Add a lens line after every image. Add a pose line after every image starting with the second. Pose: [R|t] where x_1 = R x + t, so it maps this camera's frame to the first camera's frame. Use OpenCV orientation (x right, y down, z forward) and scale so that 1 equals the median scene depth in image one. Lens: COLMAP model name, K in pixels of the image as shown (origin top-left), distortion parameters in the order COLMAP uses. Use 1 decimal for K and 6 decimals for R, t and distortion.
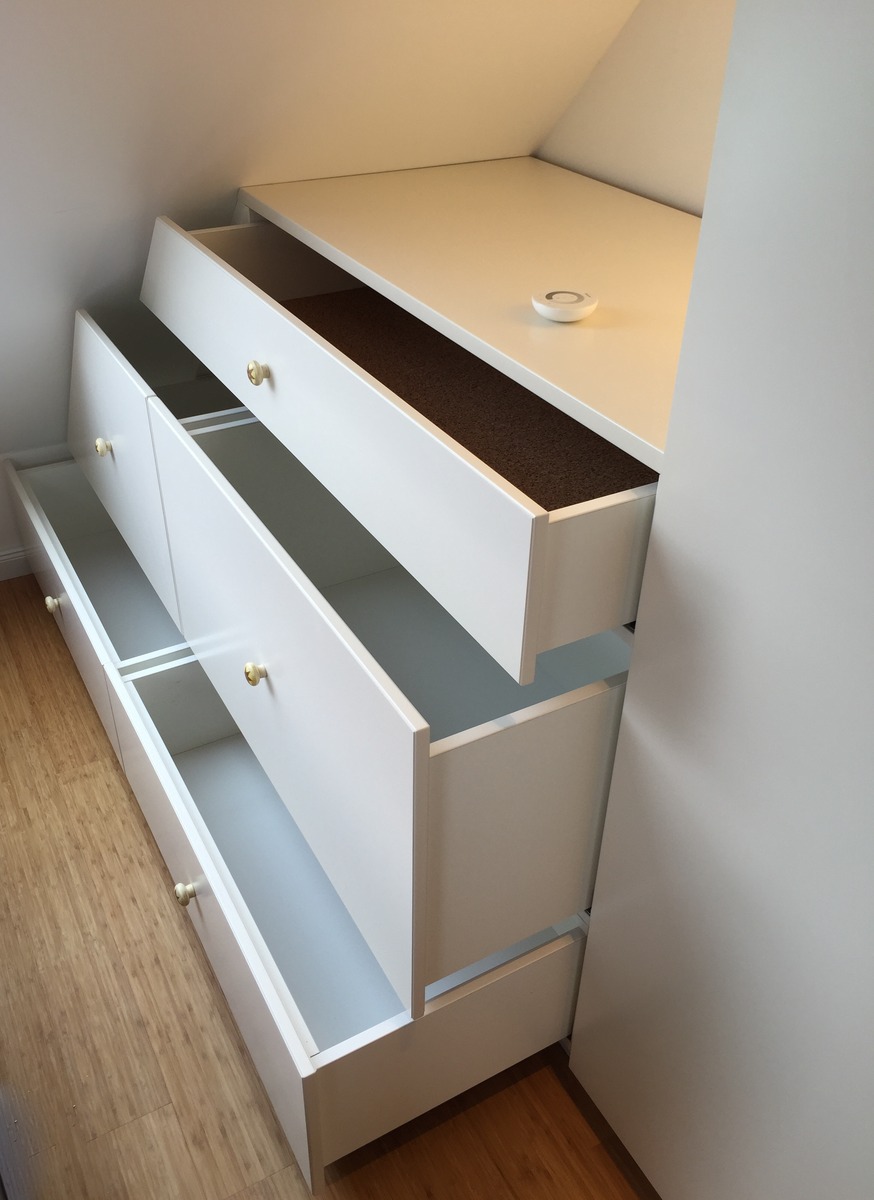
lens RADIAL K [[1057.8, 0, 437.0], [0, 1057.8, 599.1], [0, 0, 1]] dist [-0.000736, -0.005017]
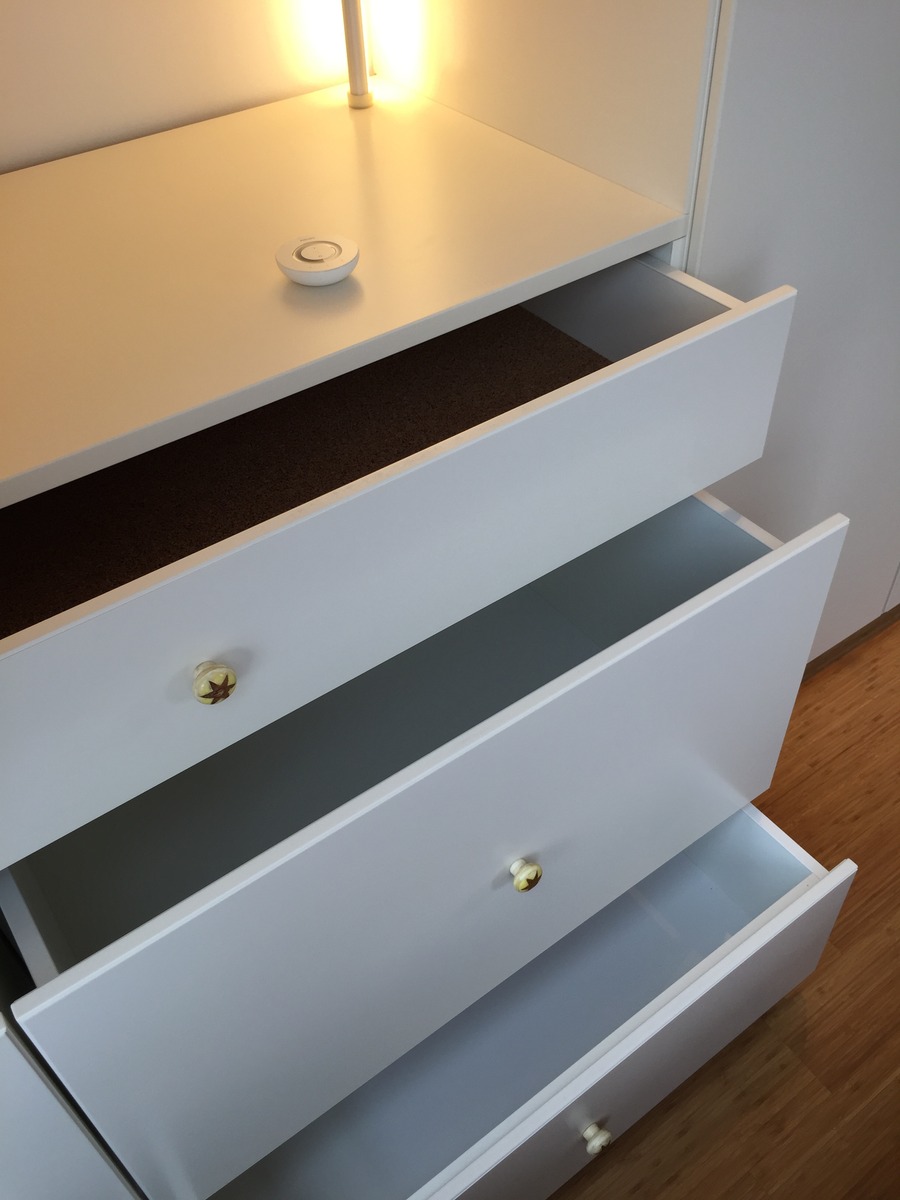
lens RADIAL K [[1026.0, 0, 451.1], [0, 1026.0, 600.9], [0, 0, 1]] dist [0.051995, -0.028488]
pose [[-0.117717, -0.696264, 0.708067, -0.519869], [0.593673, 0.522234, 0.612228, -0.485993], [-0.796049, 0.492430, 0.351878, 0.655326]]
